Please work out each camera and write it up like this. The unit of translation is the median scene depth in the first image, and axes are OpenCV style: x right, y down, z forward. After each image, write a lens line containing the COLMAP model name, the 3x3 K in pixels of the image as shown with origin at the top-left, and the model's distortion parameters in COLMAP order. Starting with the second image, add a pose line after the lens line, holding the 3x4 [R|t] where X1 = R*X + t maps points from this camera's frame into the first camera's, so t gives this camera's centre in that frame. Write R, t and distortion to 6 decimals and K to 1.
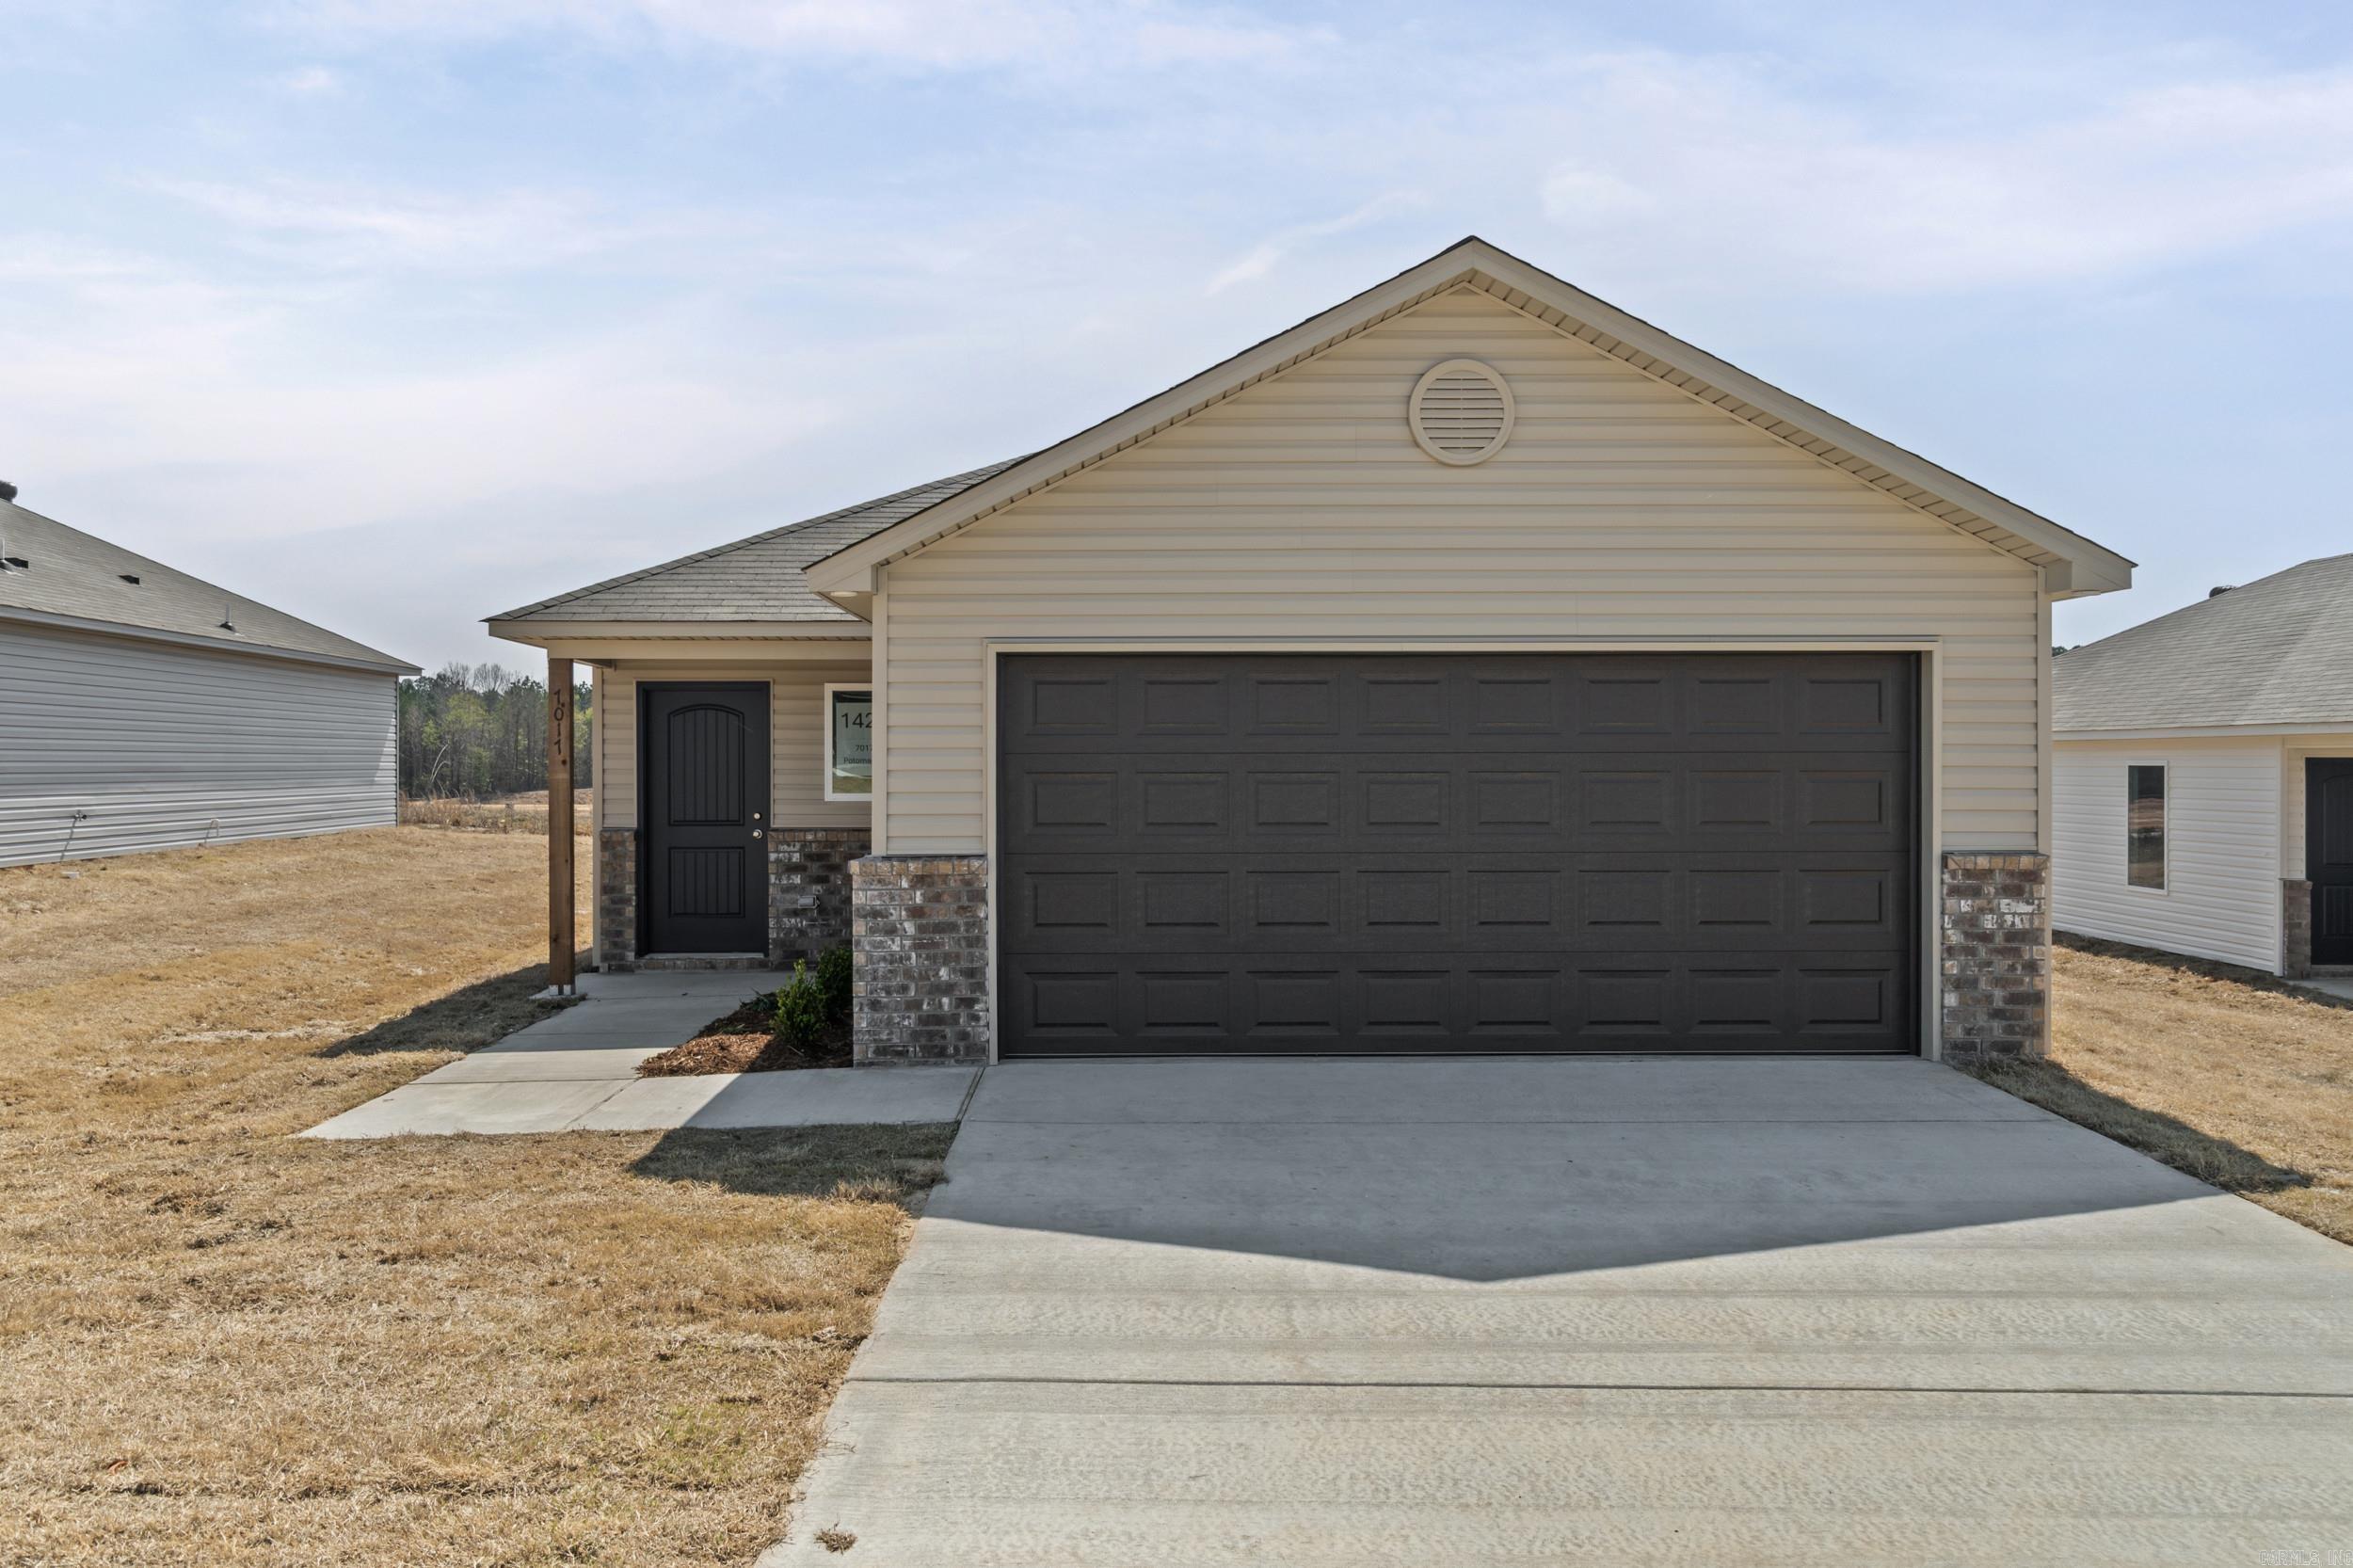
lens RADIAL K [[1809.6, 0, 1138.7], [0, 1809.6, 772.9], [0, 0, 1]] dist [-0.005435, 0.007604]
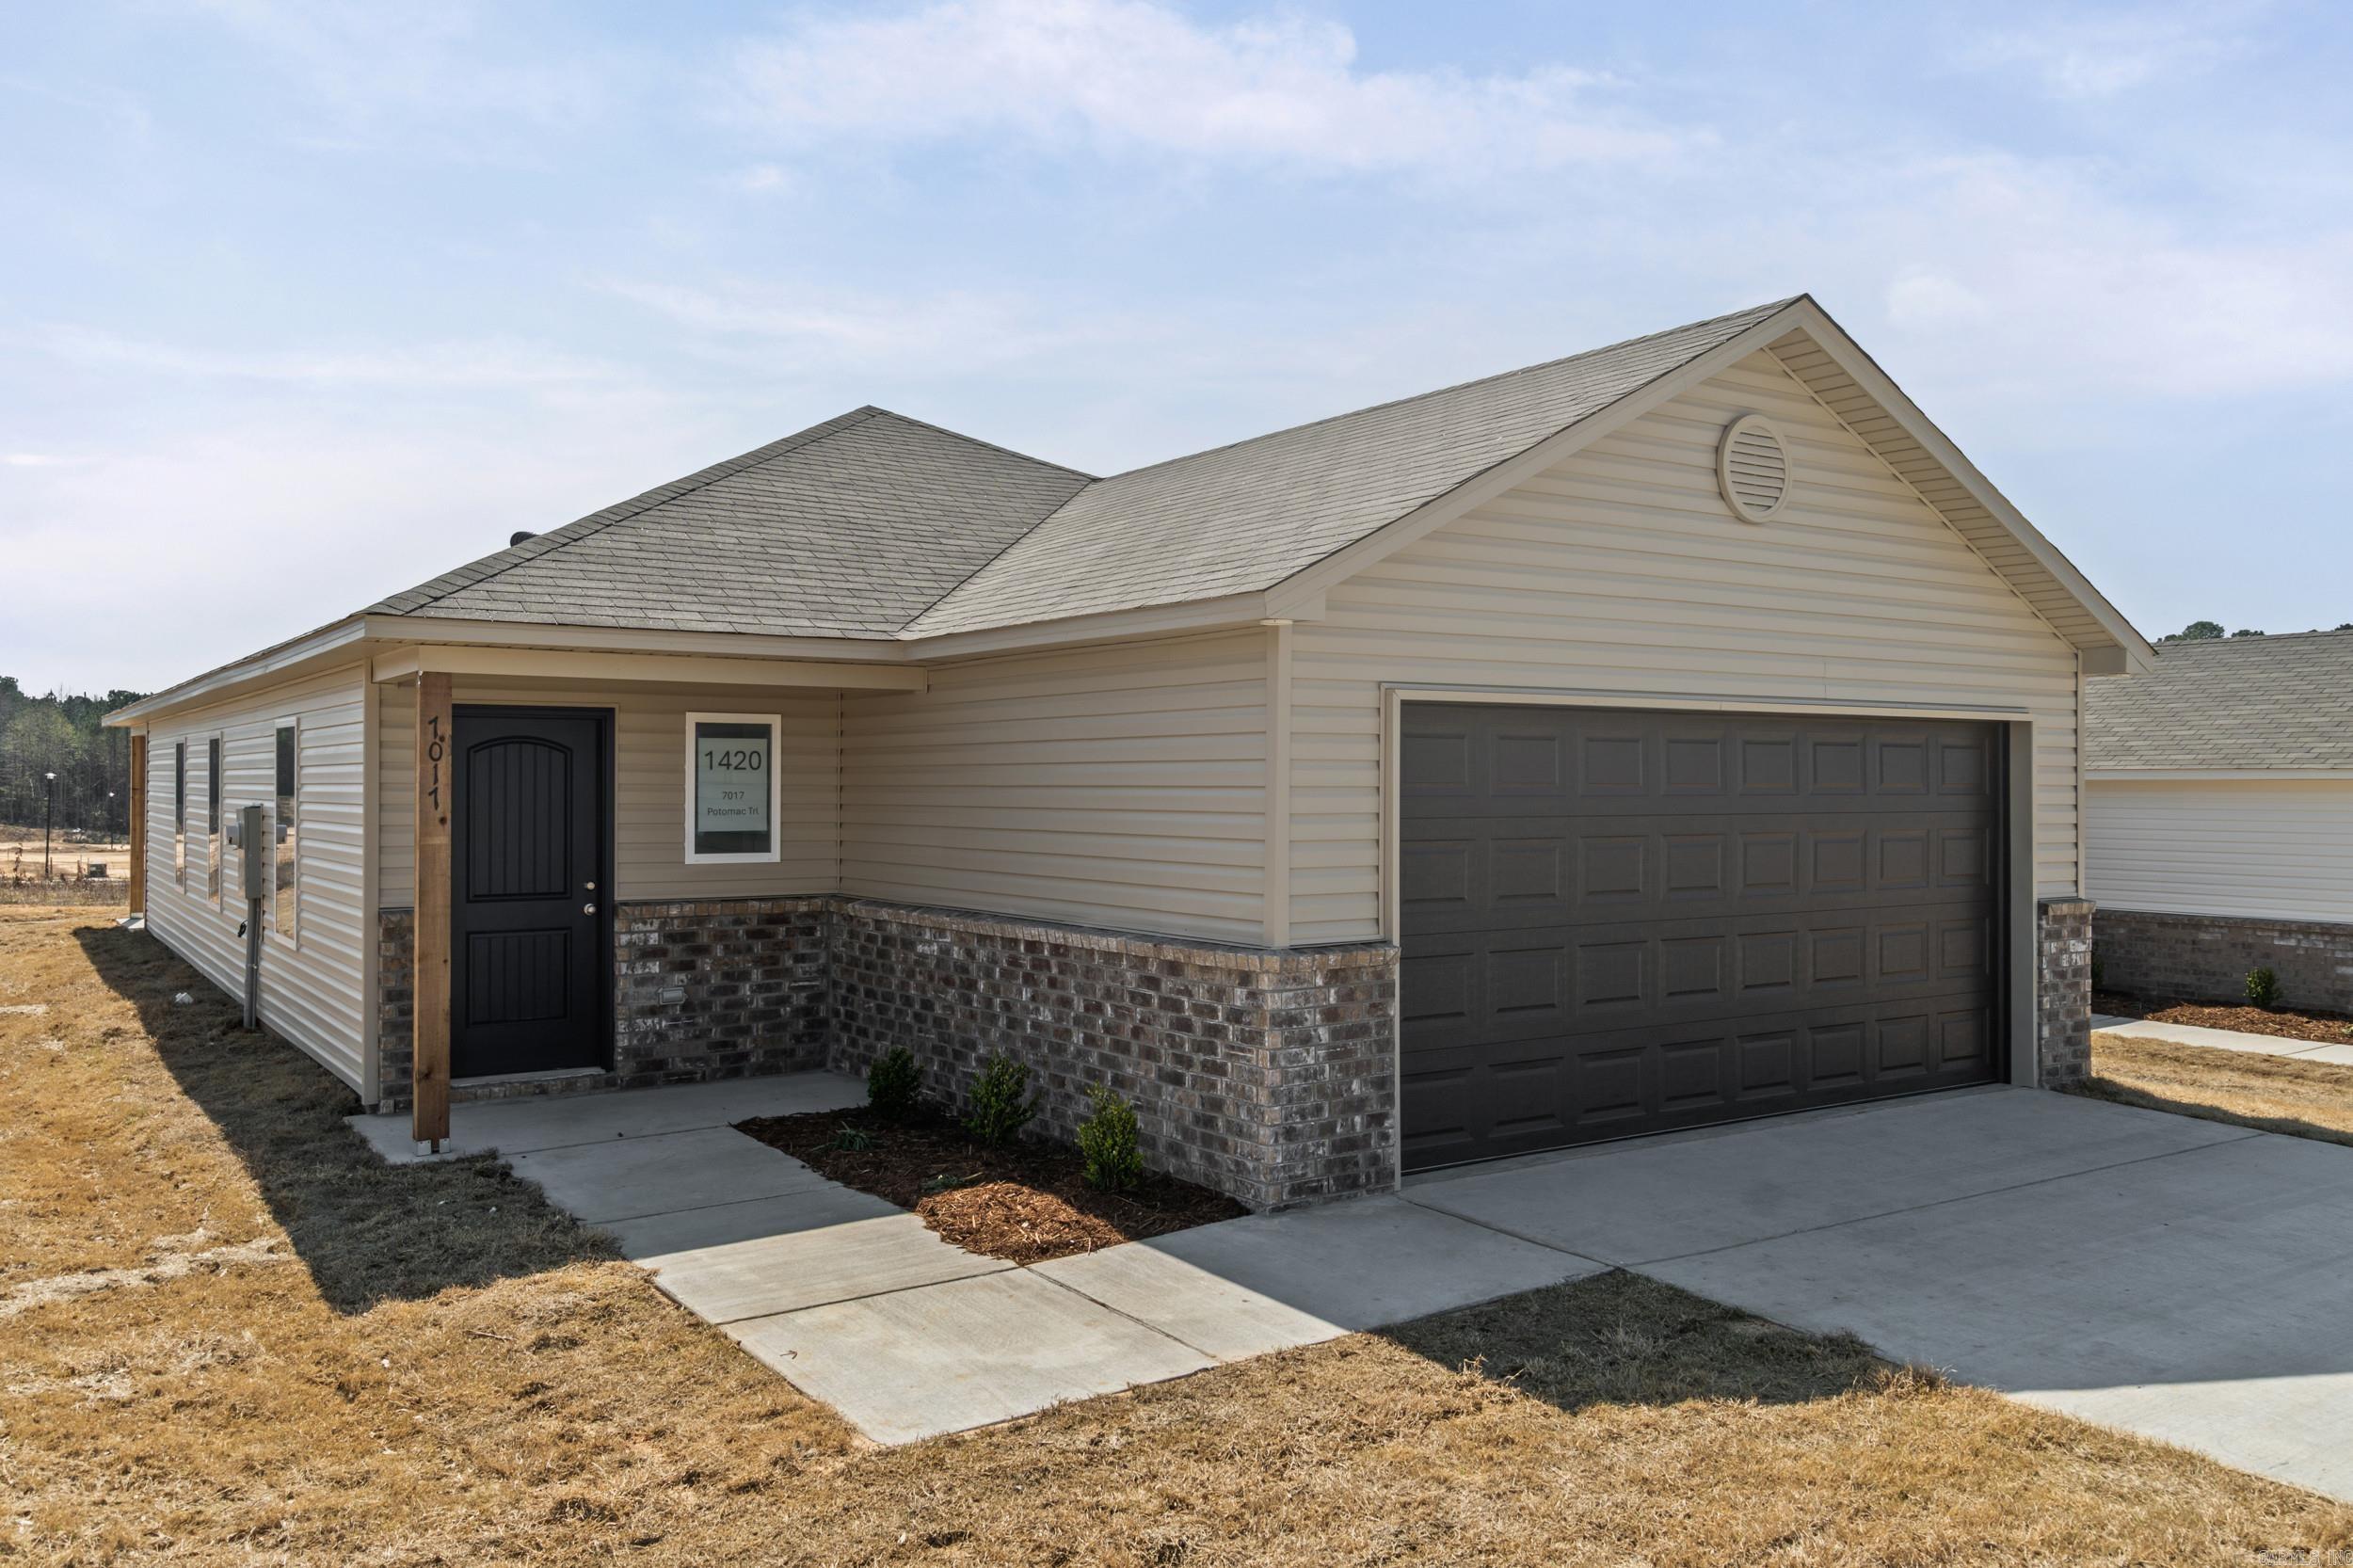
lens RADIAL K [[1809.6, 0, 1162.1], [0, 1809.6, 772.2], [0, 0, 1]] dist [-0.005435, 0.007604]
pose [[0.839445, 0.006834, 0.543402, -0.624628], [-0.001306, 0.999943, -0.010559, -0.023490], [-0.543443, 0.008154, 0.839407, 0.350975]]
